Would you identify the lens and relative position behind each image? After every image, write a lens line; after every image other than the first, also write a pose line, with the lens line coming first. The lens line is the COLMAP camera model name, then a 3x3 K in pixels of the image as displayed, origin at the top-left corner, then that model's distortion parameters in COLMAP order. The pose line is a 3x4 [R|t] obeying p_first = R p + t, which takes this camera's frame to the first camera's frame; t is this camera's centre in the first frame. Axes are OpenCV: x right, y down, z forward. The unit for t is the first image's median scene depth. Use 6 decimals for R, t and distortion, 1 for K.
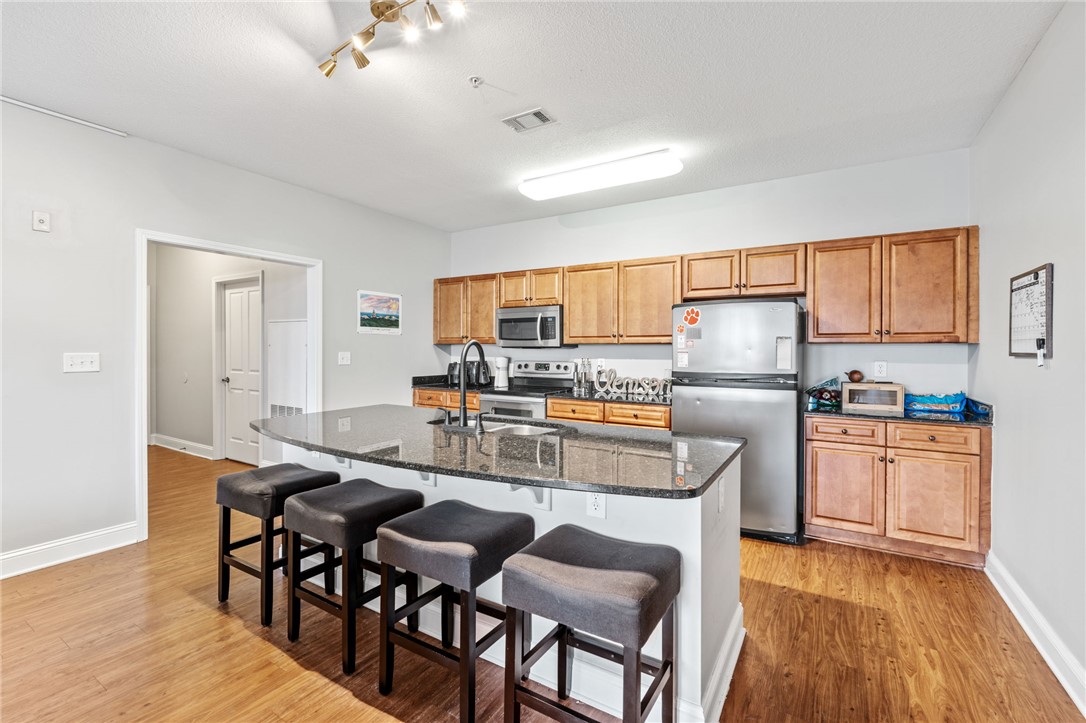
lens RADIAL K [[476.5, 0, 539.8], [0, 476.5, 352.6], [0, 0, 1]] dist [0.001244, -0.000316]
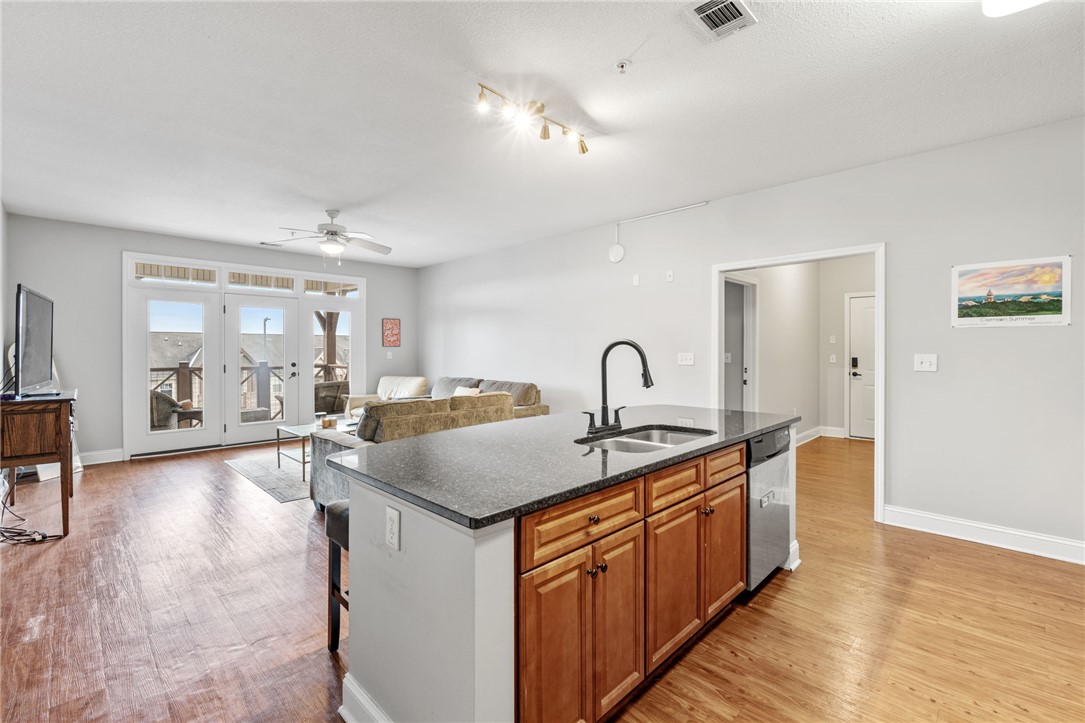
lens RADIAL K [[476.0, 0, 539.3], [0, 476.0, 352.6], [0, 0, 1]] dist [0.001244, -0.000316]
pose [[-0.221955, 0.000467, -0.975057, 0.442148], [-0.009710, 0.999949, 0.002689, -0.000046], [0.975009, 0.010064, -0.221939, 0.561056]]
